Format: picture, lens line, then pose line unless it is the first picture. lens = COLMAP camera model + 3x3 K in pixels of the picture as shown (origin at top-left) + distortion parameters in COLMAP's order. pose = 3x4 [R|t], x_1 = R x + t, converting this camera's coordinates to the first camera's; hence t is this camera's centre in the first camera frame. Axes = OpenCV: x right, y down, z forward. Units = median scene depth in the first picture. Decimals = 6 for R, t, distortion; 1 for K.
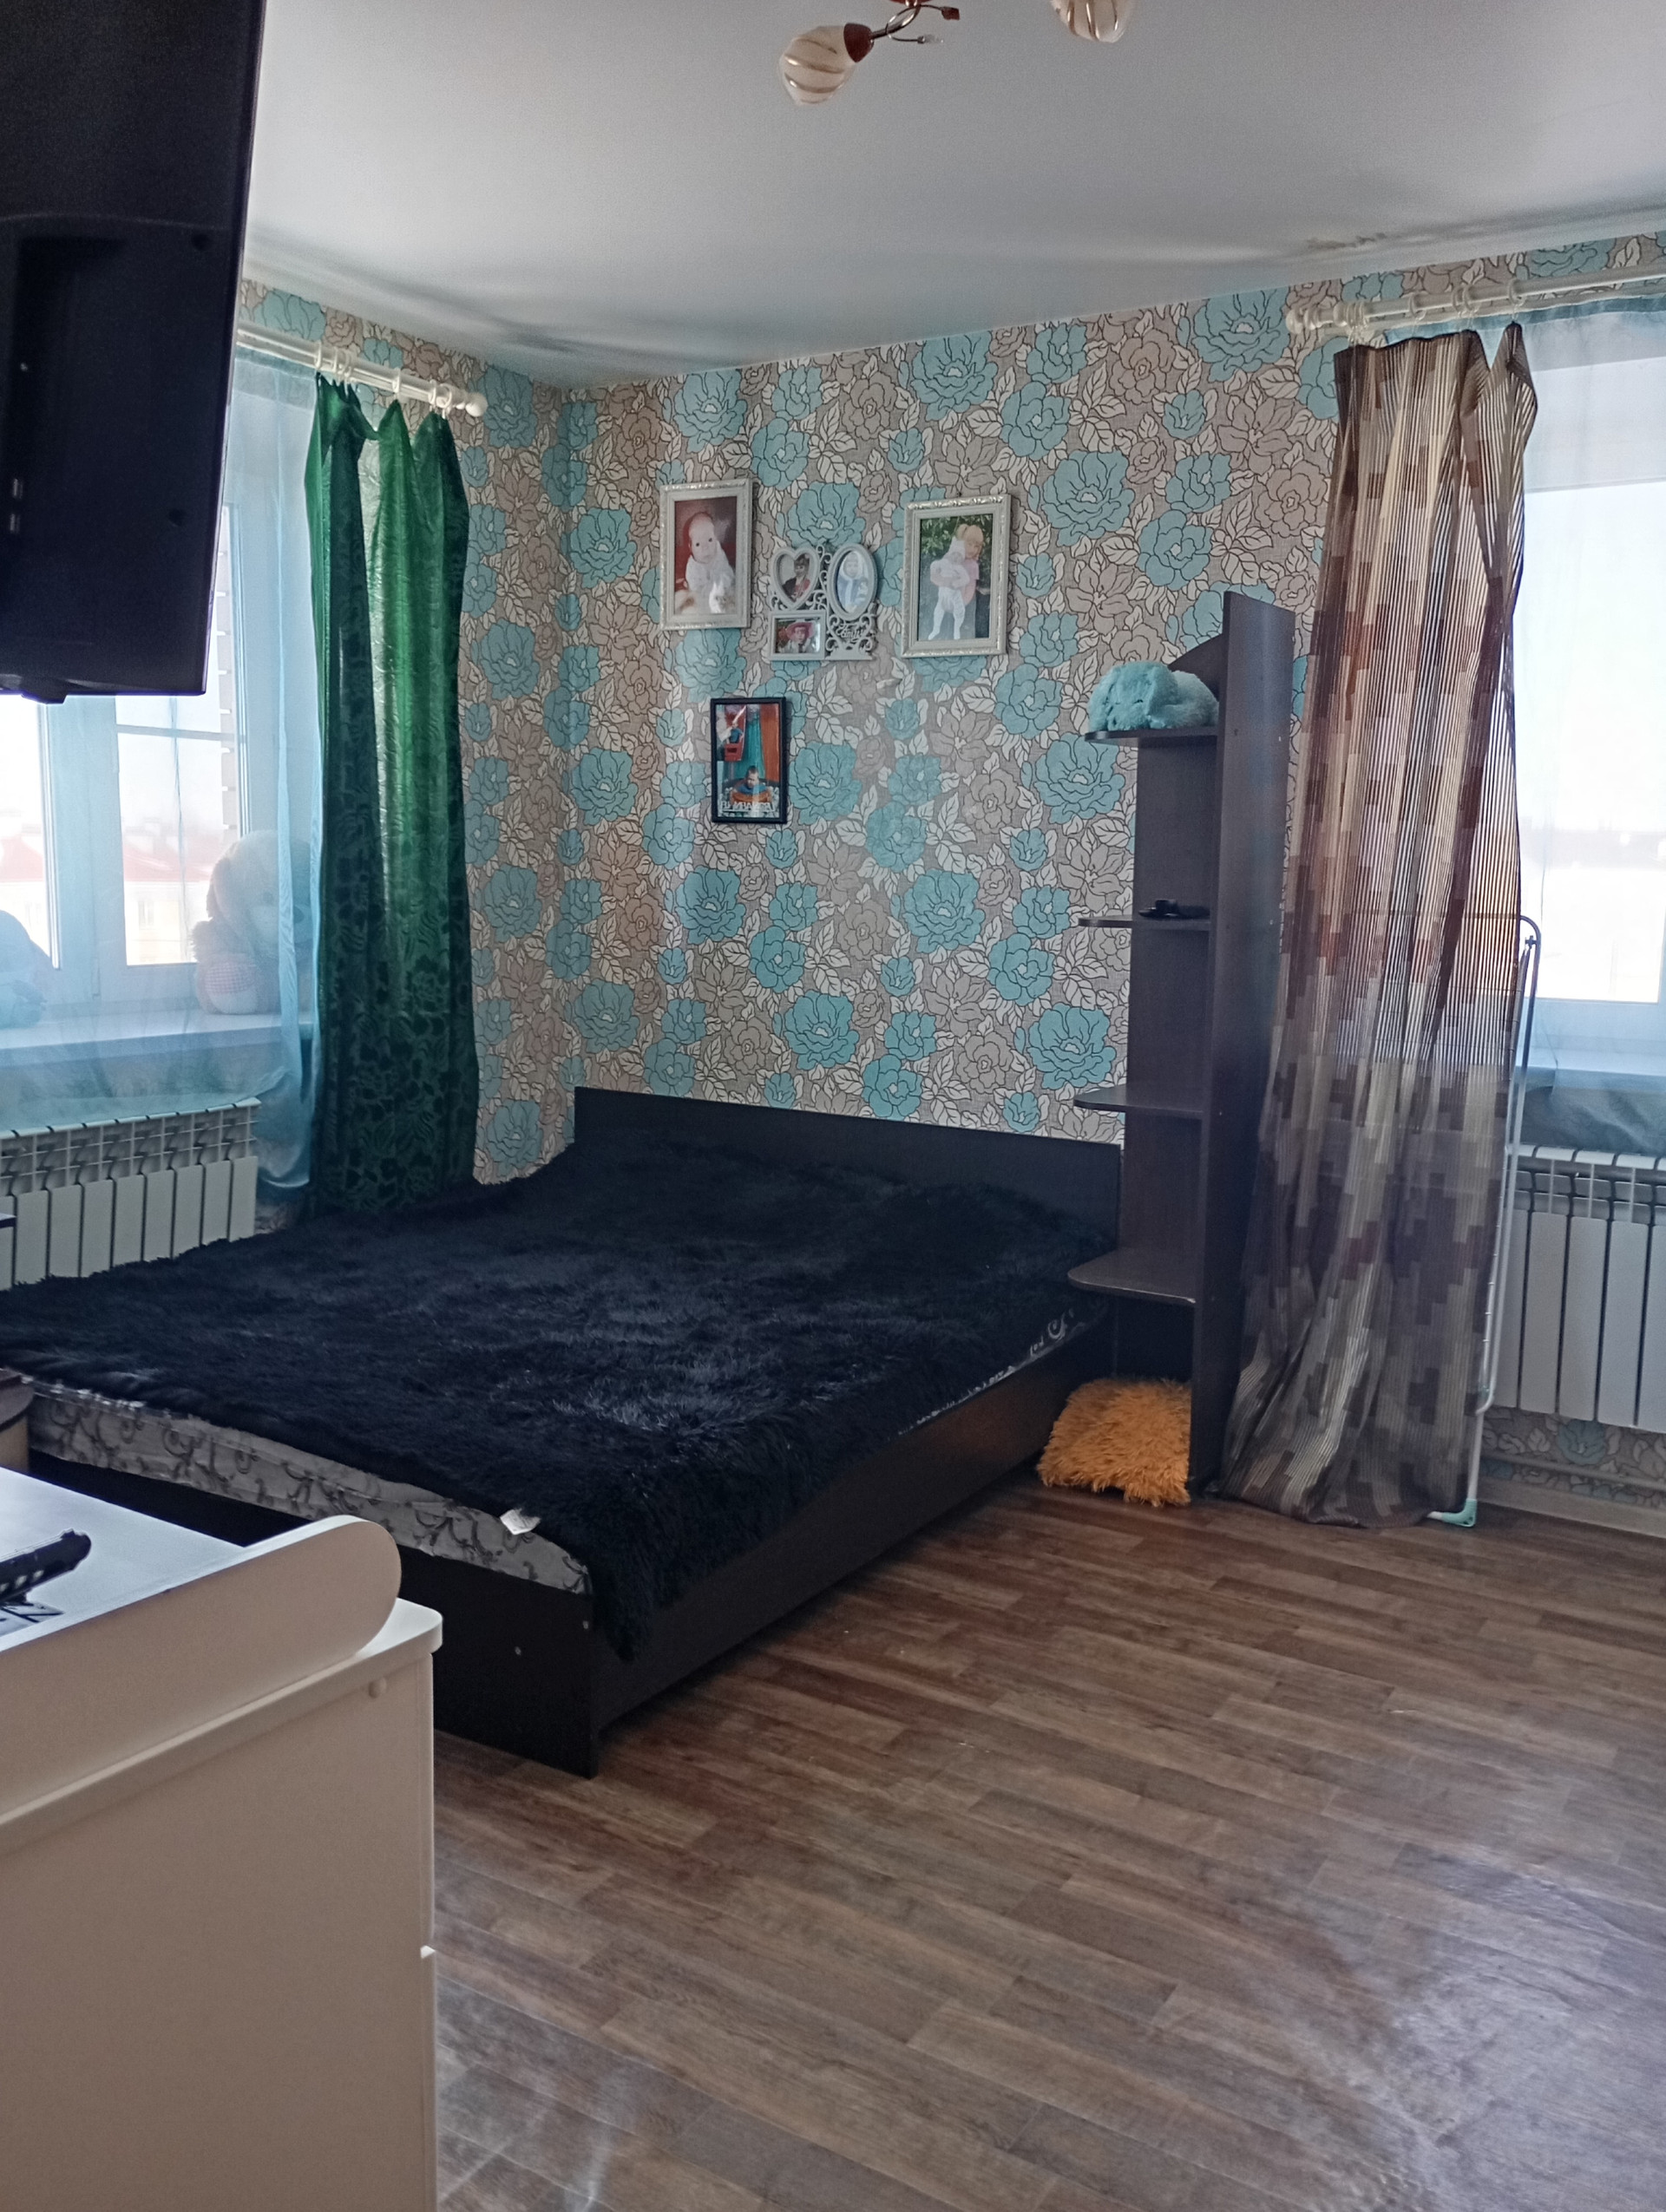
lens RADIAL K [[1832.9, 0, 832.8], [0, 1832.9, 1103.8], [0, 0, 1]] dist [0.039316, -0.078682]
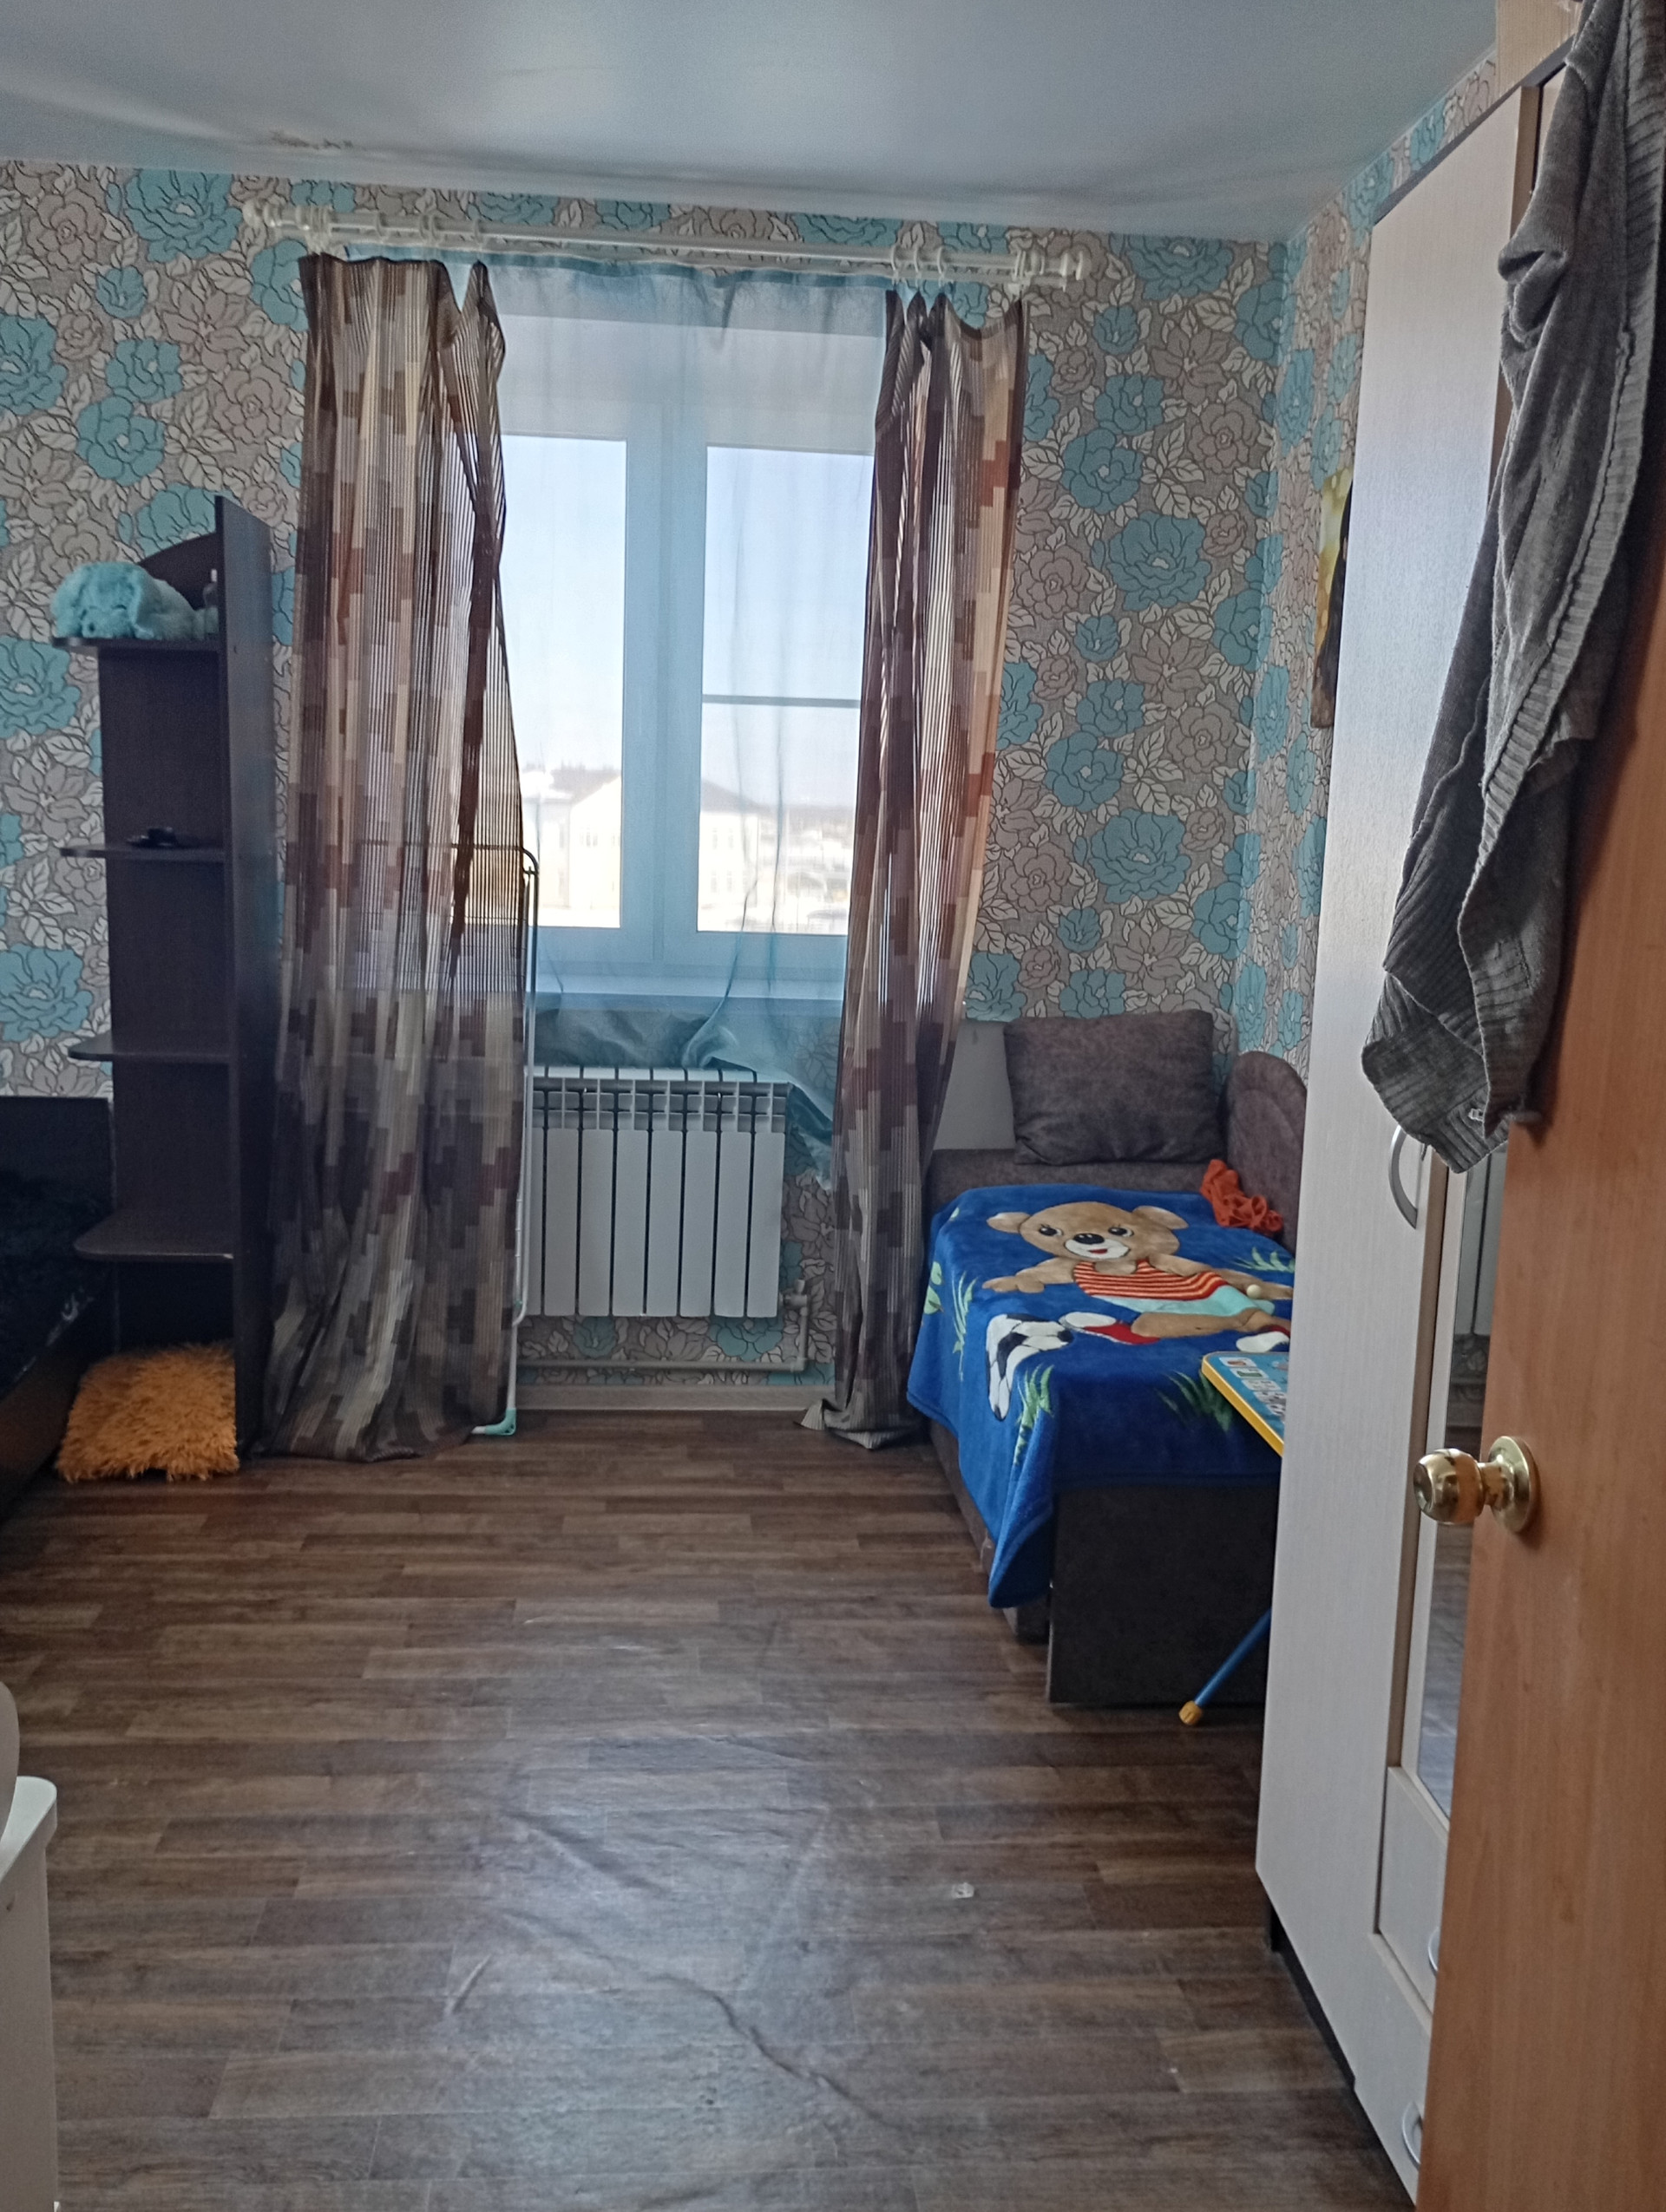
lens RADIAL K [[1832.9, 0, 832.8], [0, 1832.9, 1103.8], [0, 0, 1]] dist [0.039316, -0.078682]
pose [[0.787652, -0.084011, 0.610366, -0.131411], [0.059367, 0.996399, 0.060534, -0.009556], [-0.613253, -0.011444, 0.789803, 0.066806]]
